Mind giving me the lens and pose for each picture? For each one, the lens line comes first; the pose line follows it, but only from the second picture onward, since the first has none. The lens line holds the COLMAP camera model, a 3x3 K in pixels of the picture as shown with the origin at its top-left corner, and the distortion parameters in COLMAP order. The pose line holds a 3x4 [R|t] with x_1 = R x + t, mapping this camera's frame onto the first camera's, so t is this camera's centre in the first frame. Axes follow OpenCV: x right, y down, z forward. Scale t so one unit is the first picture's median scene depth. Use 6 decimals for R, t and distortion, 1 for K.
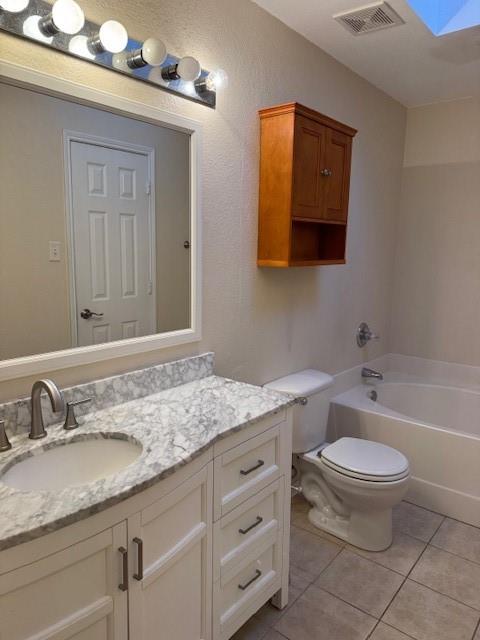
lens RADIAL K [[467.0, 0, 242.3], [0, 467.0, 321.4], [0, 0, 1]] dist [0.047268, -0.016496]
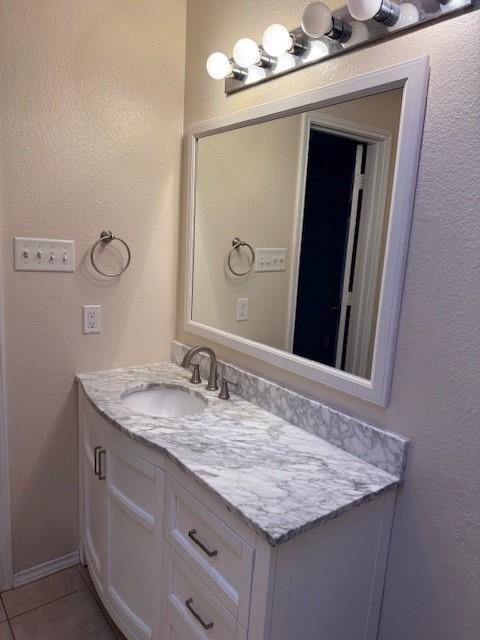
lens RADIAL K [[467.0, 0, 242.2], [0, 467.0, 319.4], [0, 0, 1]] dist [0.047268, -0.016496]
pose [[-0.246230, 0.141115, -0.958883, 0.670428], [-0.220108, 0.955352, 0.197117, -0.191027], [0.943887, 0.259594, -0.204175, 1.116874]]
